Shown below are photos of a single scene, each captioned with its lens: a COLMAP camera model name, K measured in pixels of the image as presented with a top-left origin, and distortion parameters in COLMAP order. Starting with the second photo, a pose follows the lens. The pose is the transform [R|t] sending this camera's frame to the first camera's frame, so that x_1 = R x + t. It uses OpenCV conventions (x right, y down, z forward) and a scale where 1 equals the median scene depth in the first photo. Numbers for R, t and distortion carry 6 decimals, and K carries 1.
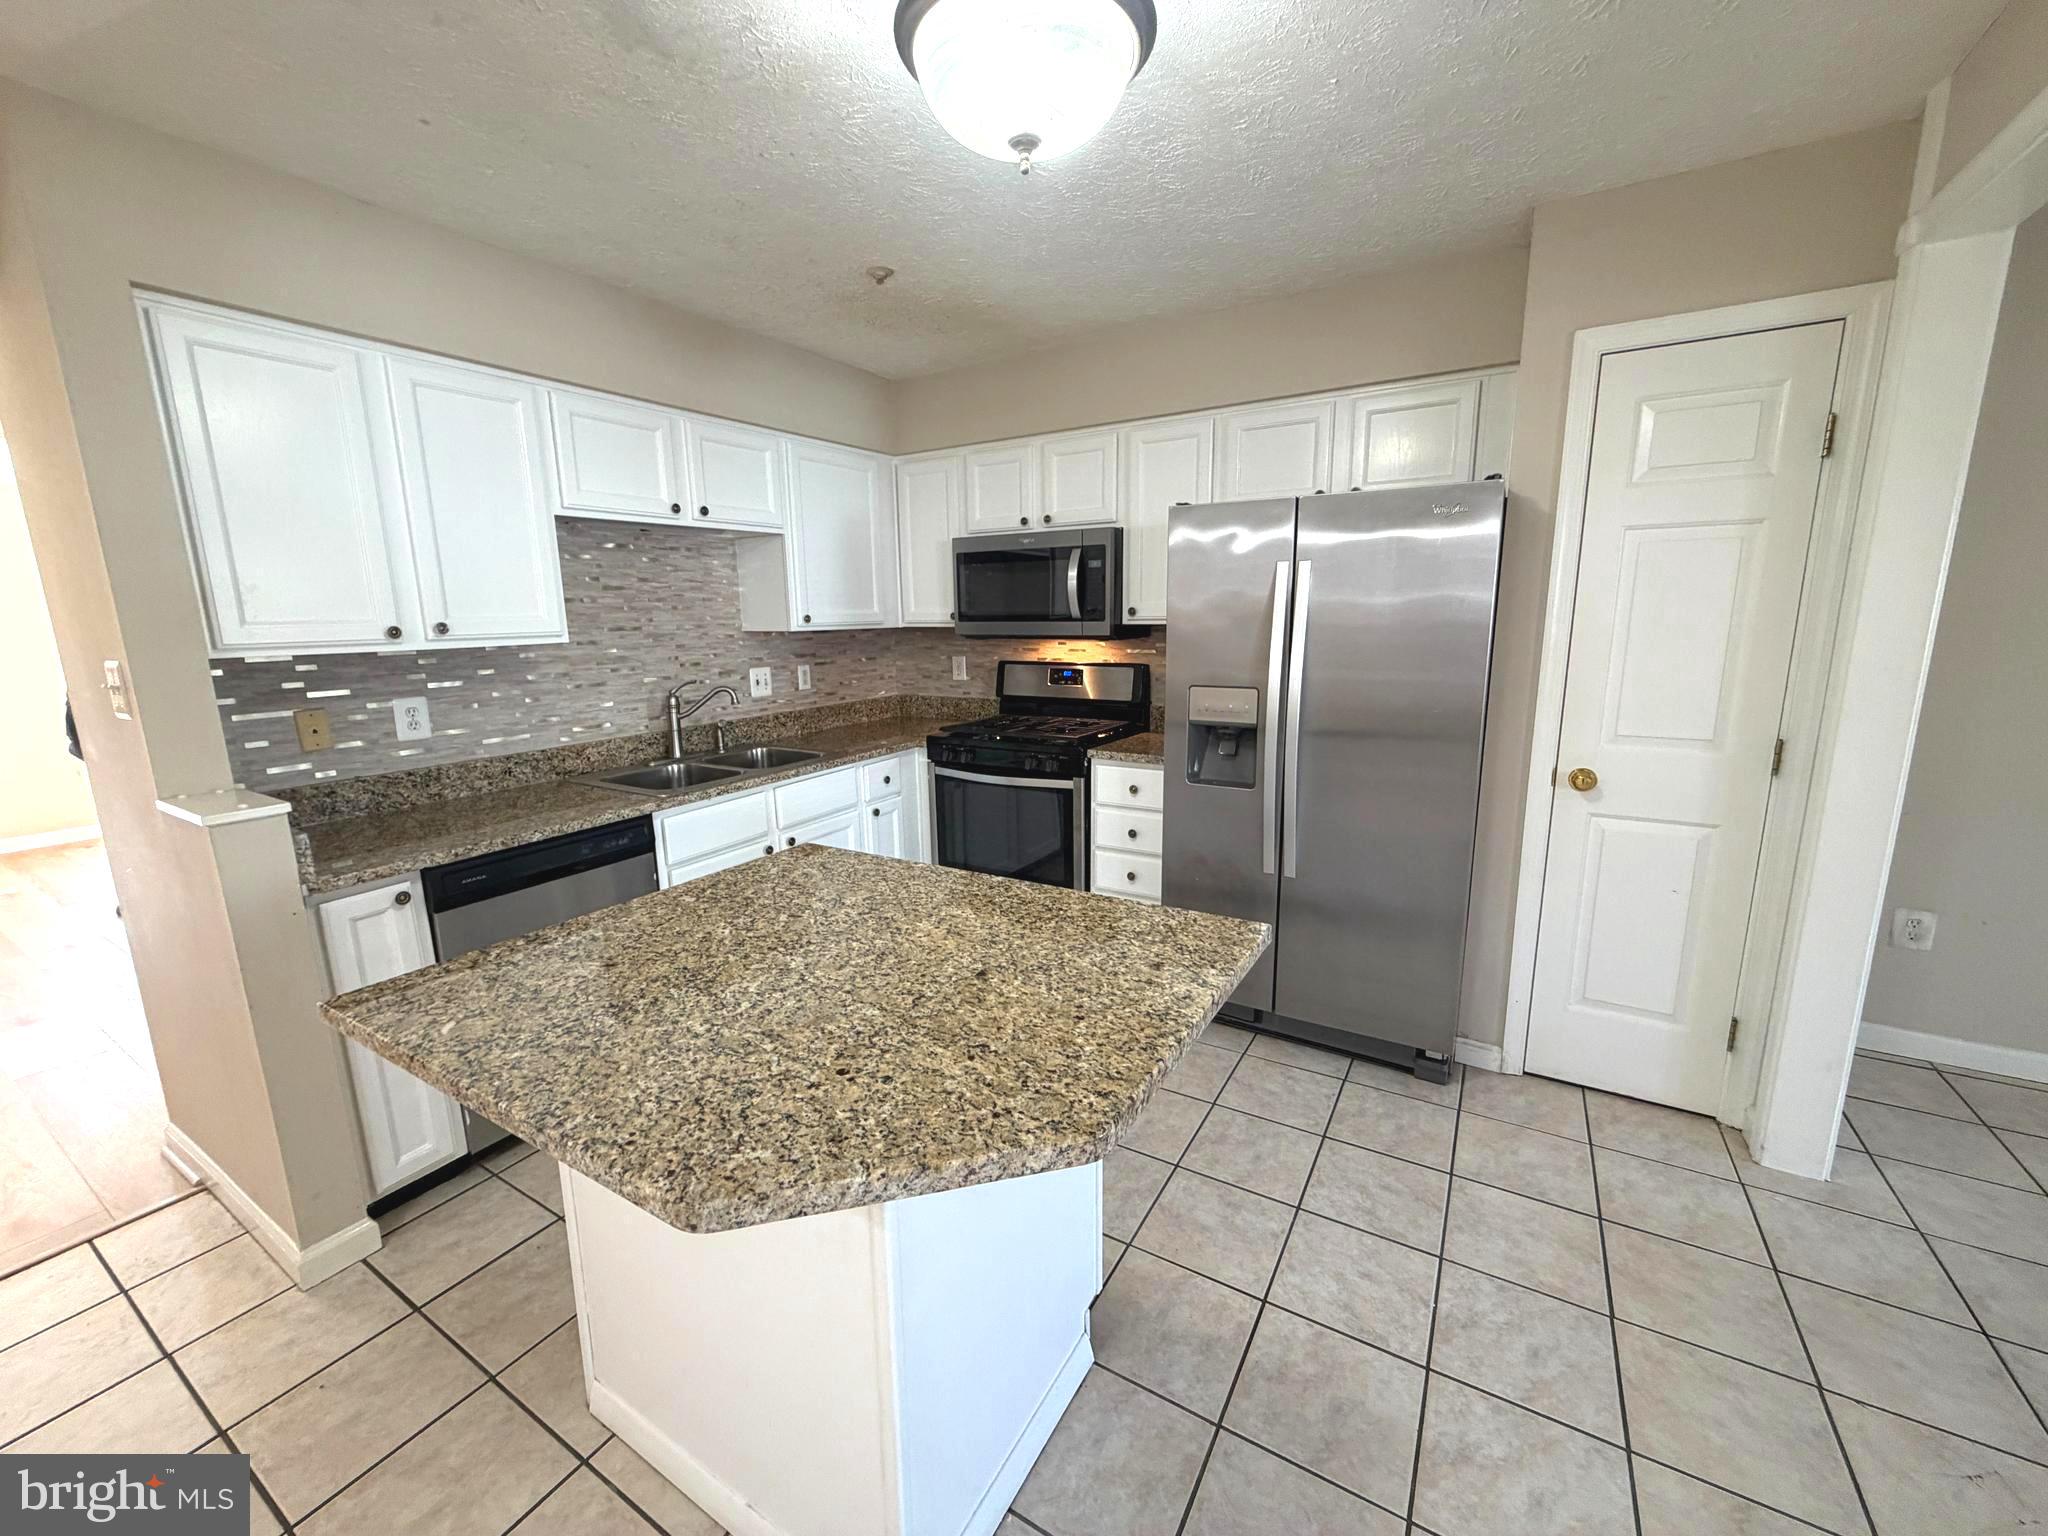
lens RADIAL K [[811.6, 0, 1020.0], [0, 811.6, 766.8], [0, 0, 1]] dist [-0.000962, 0.000107]
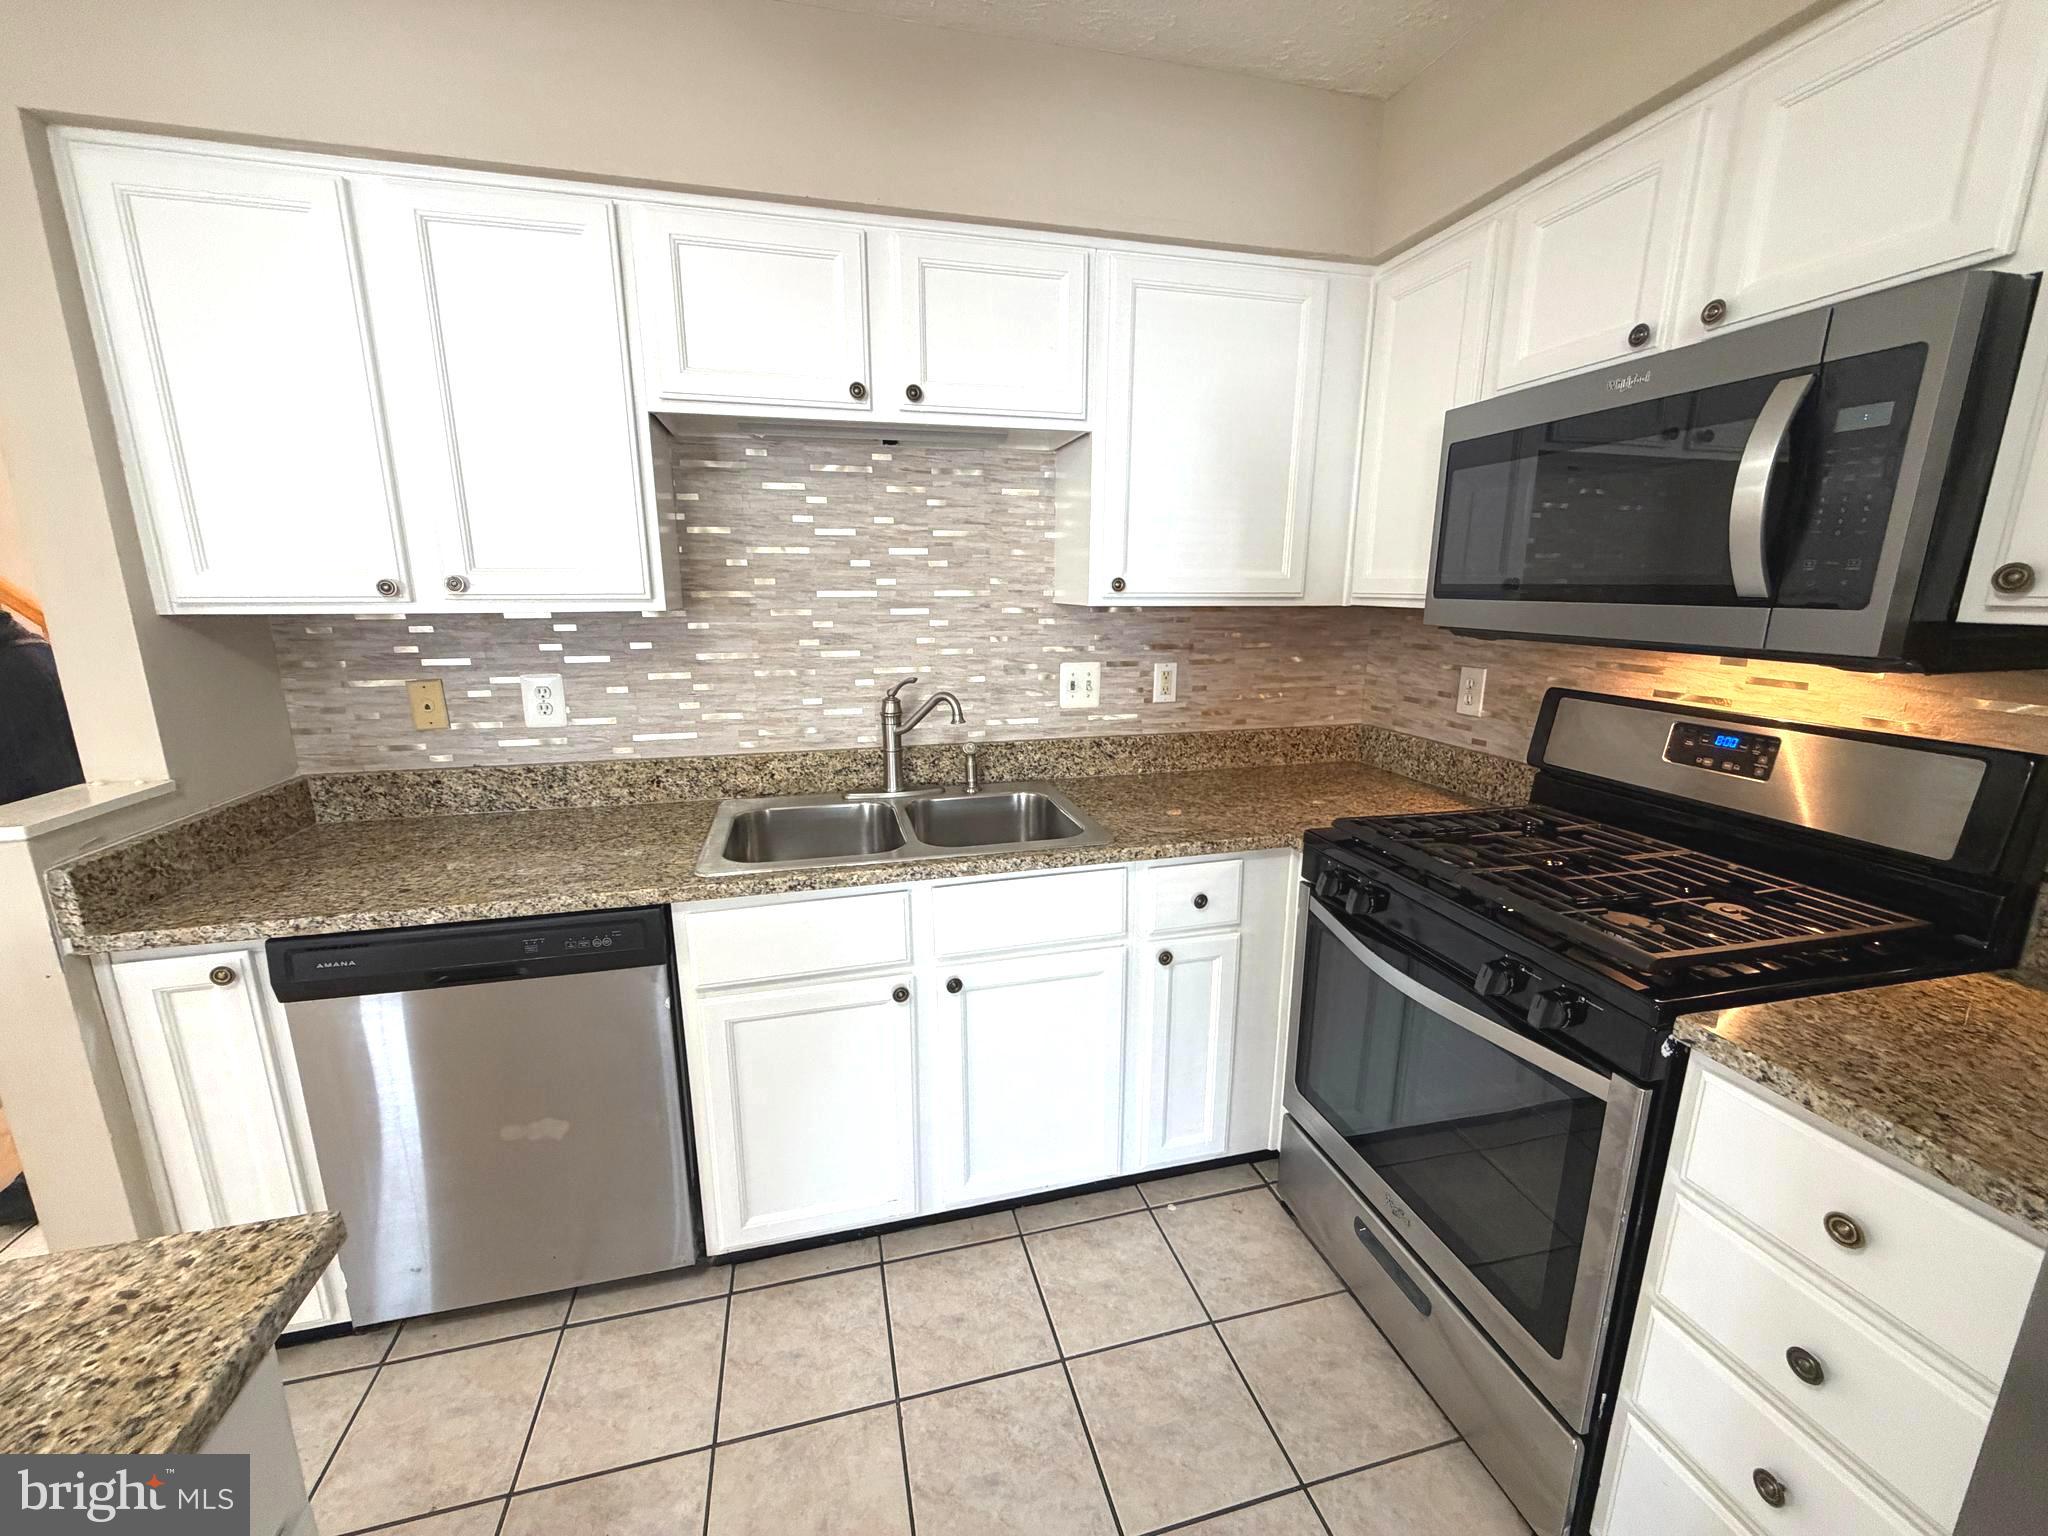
lens RADIAL K [[810.5, 0, 1018.4], [0, 810.5, 766.9], [0, 0, 1]] dist [-0.000368, -0.000094]
pose [[0.715960, 0.169915, -0.677148, 0.095245], [-0.146312, 0.984910, 0.092442, -0.106503], [0.682637, 0.032890, 0.730017, 0.583710]]
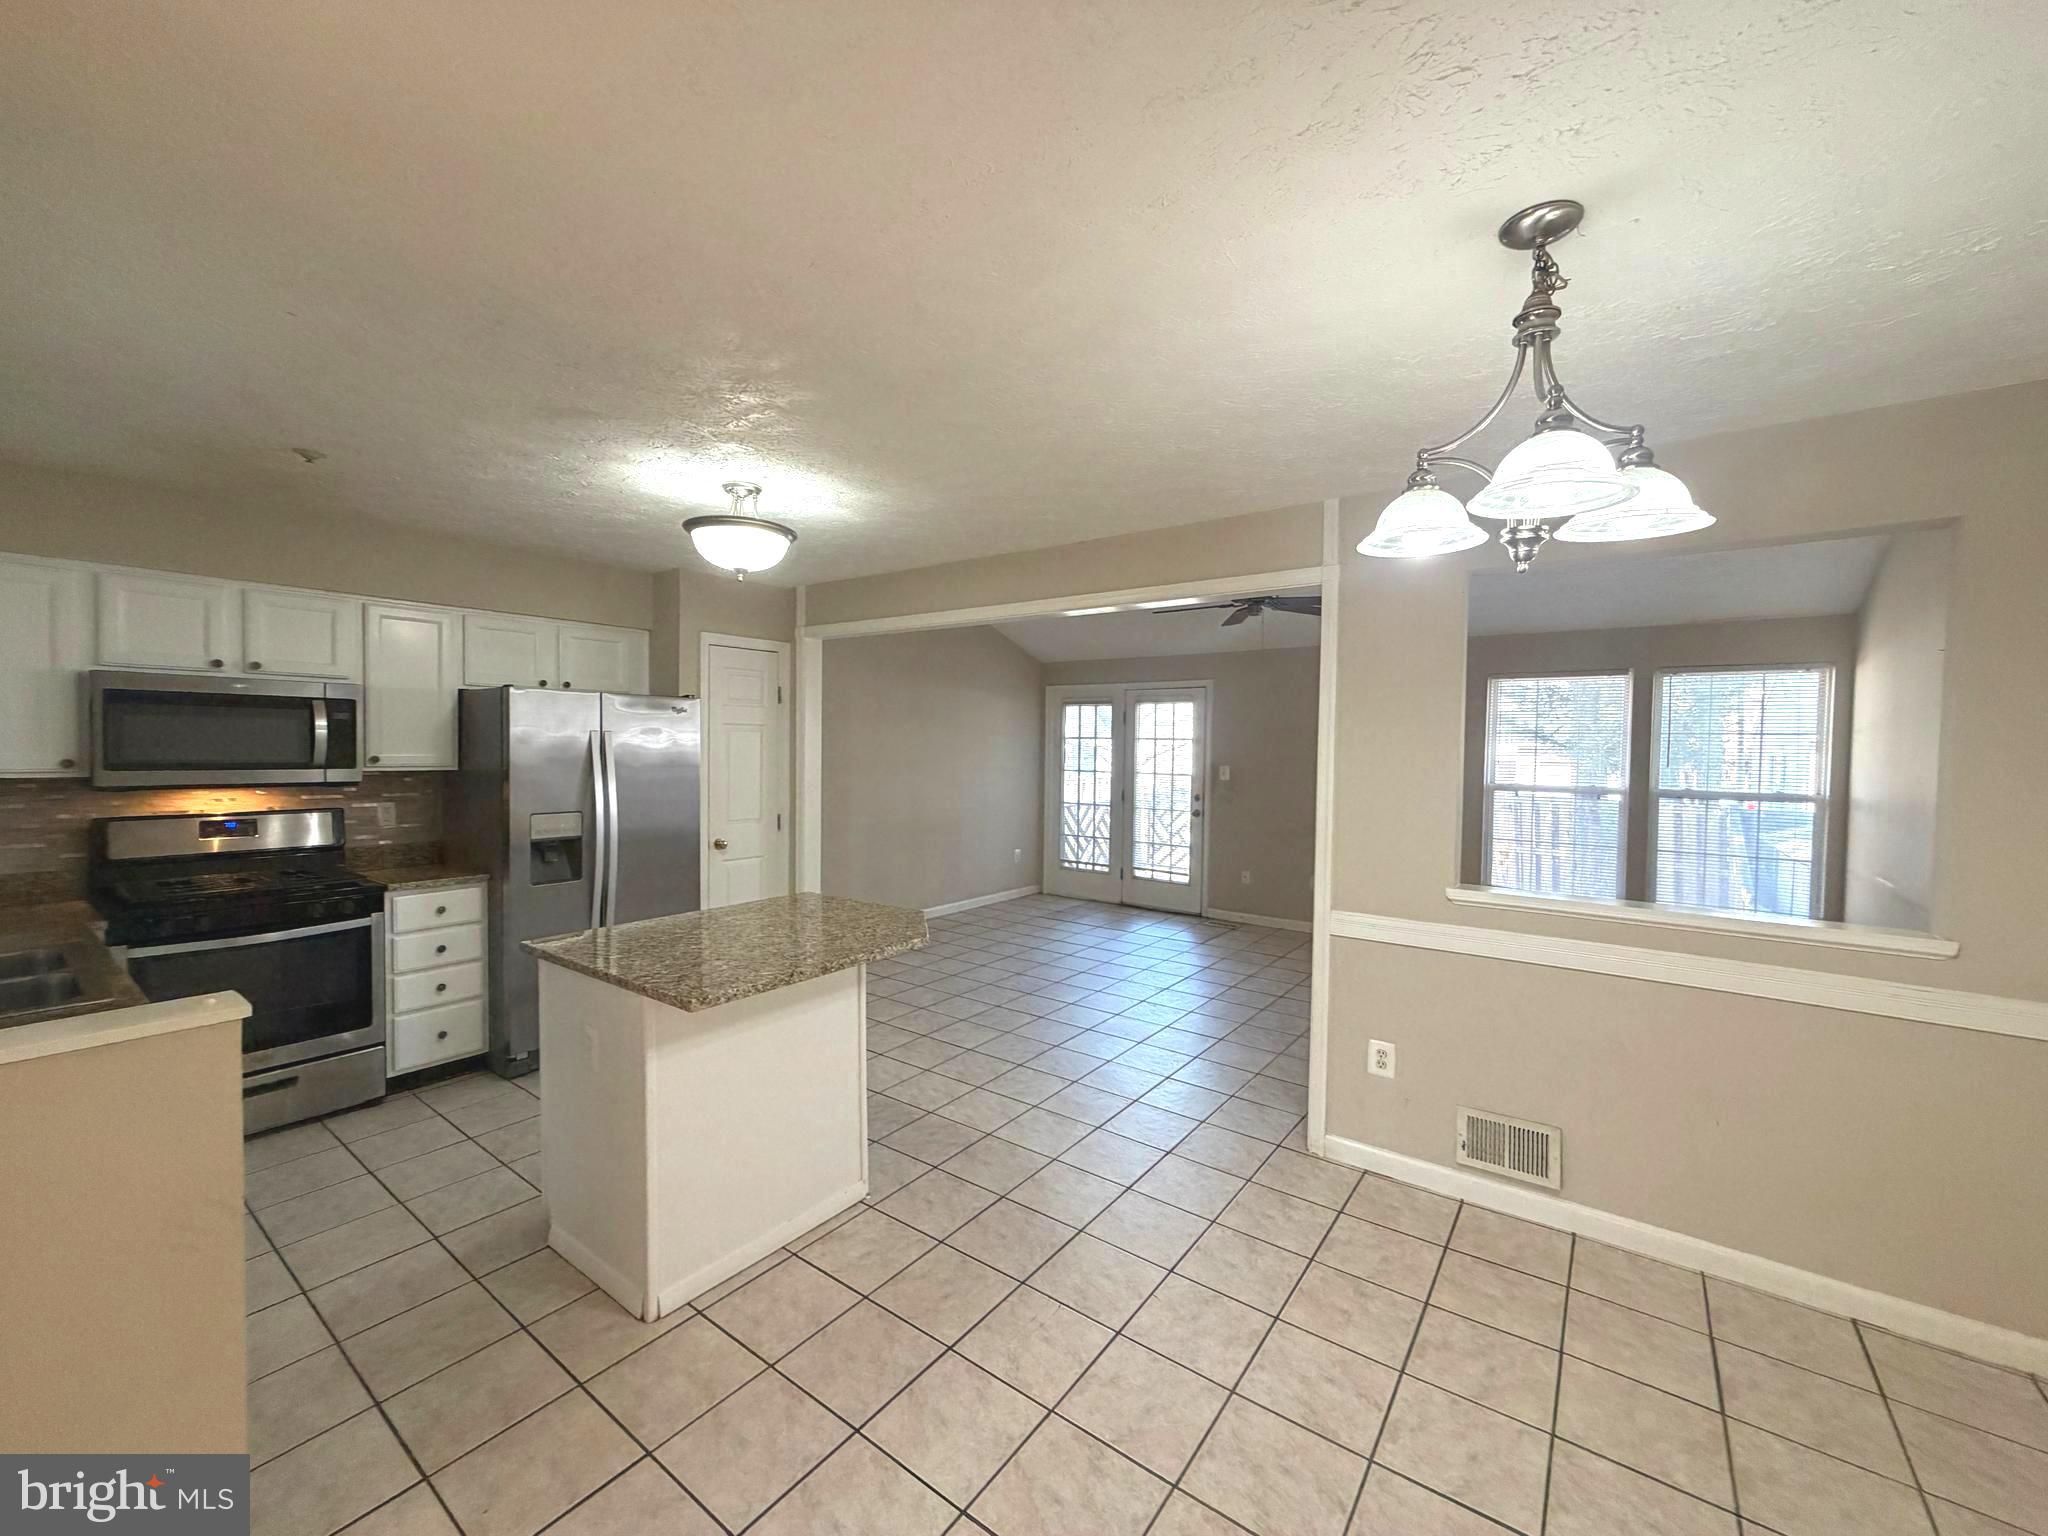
lens RADIAL K [[811.6, 0, 1020.0], [0, 811.6, 766.8], [0, 0, 1]] dist [-0.000962, 0.000107]
pose [[0.094606, -0.007377, 0.995487, -0.909404], [0.173195, 0.984845, -0.009162, -0.019792], [-0.980333, 0.173280, 0.094450, 0.034992]]
